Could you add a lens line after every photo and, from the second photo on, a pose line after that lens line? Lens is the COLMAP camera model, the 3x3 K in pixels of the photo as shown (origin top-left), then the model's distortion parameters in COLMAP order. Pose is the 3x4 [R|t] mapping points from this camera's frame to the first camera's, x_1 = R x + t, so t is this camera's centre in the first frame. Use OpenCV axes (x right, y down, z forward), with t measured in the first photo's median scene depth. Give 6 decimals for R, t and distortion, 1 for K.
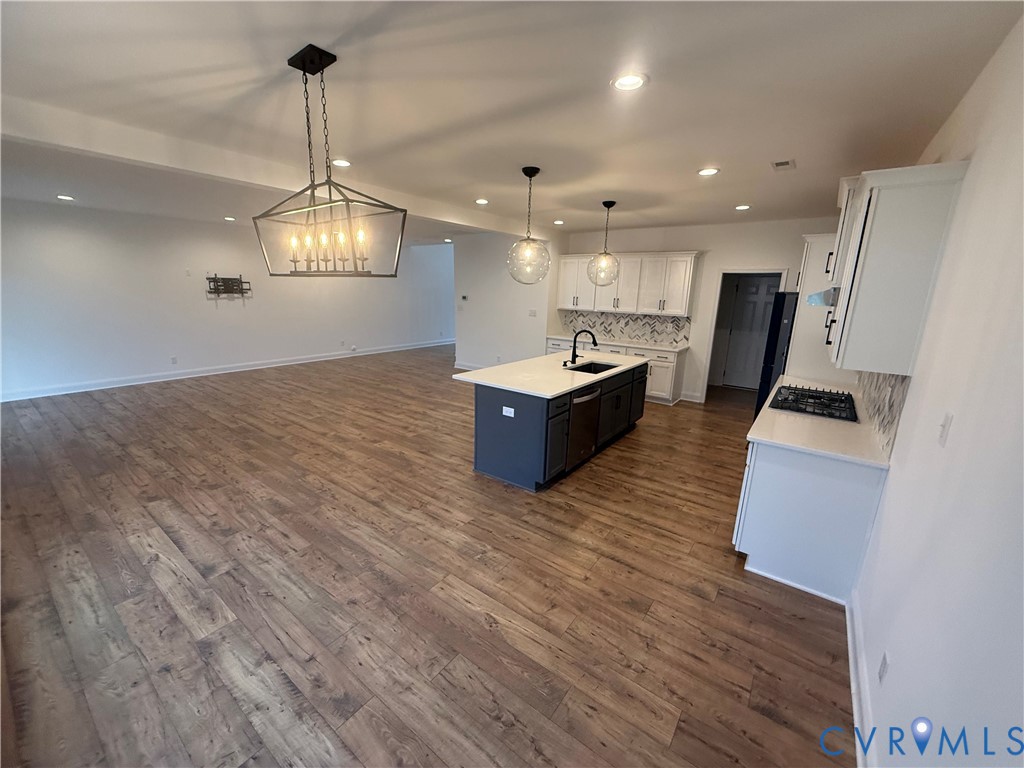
lens RADIAL K [[409.1, 0, 509.2], [0, 409.1, 384.5], [0, 0, 1]] dist [-0.000473, 0.000115]
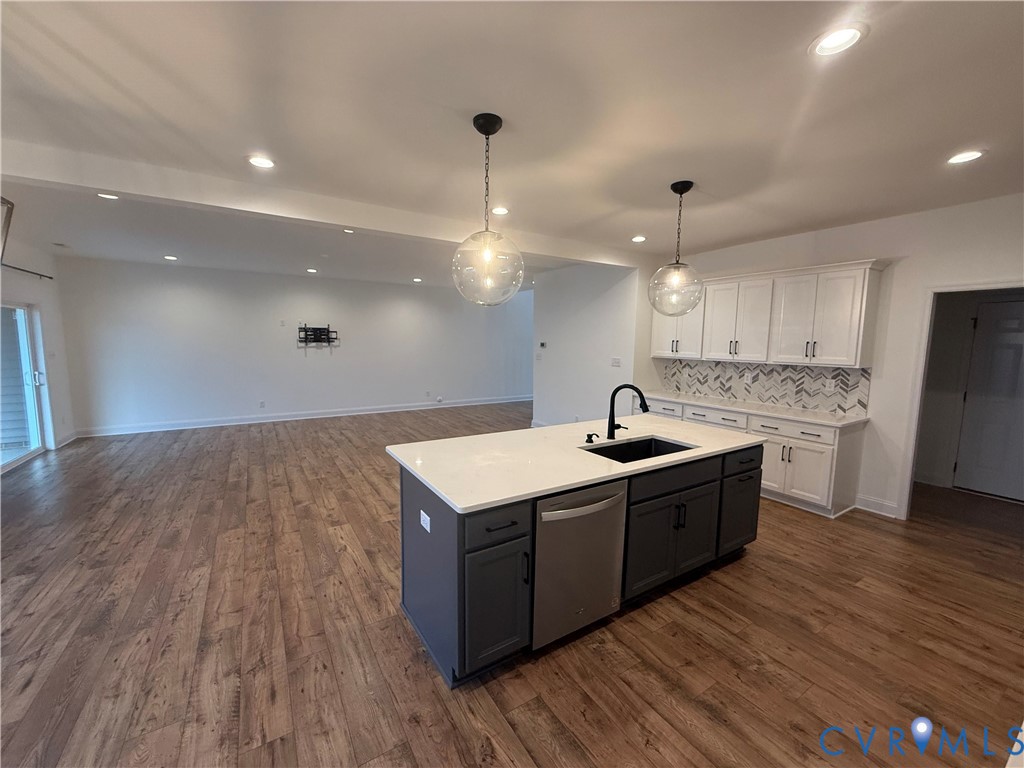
lens RADIAL K [[409.1, 0, 509.2], [0, 409.1, 384.5], [0, 0, 1]] dist [-0.000473, 0.000115]
pose [[0.932563, 0.025139, -0.360131, 0.199789], [-0.072202, 0.990405, -0.117832, -0.041137], [0.353714, 0.135888, 0.925430, 0.315609]]
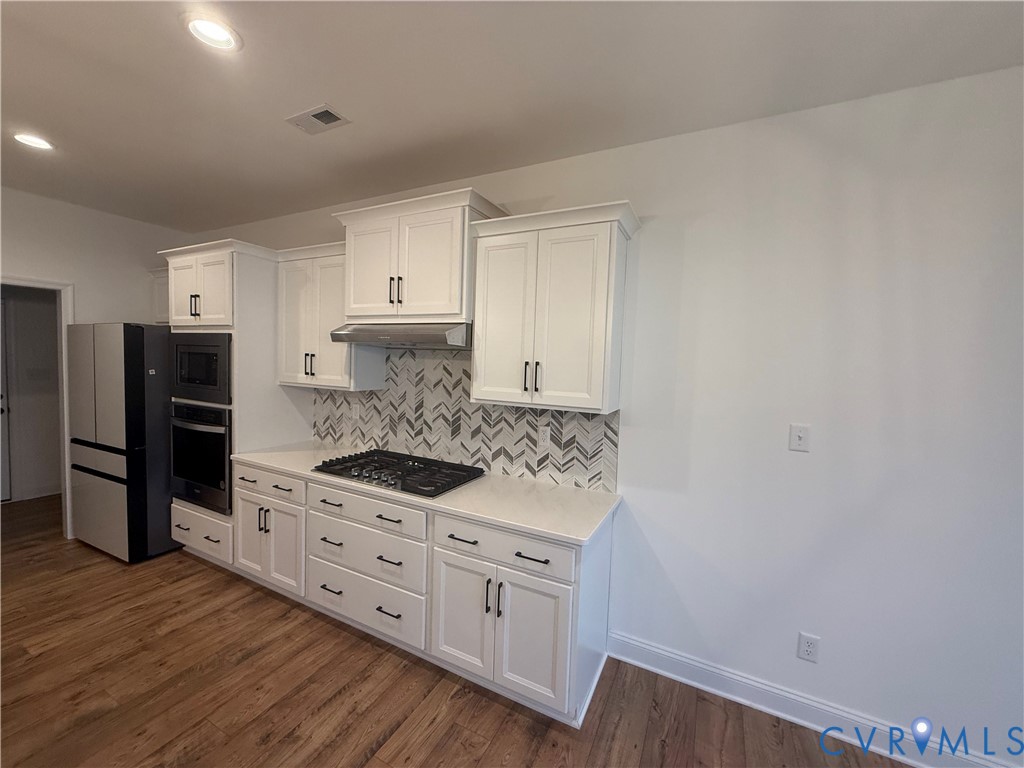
lens RADIAL K [[409.1, 0, 509.2], [0, 409.1, 384.5], [0, 0, 1]] dist [-0.000473, 0.000115]
pose [[-0.166624, -0.087537, 0.982127, -0.008902], [0.188196, 0.974917, 0.118823, -0.098217], [-0.967894, 0.204631, -0.145971, 0.522661]]
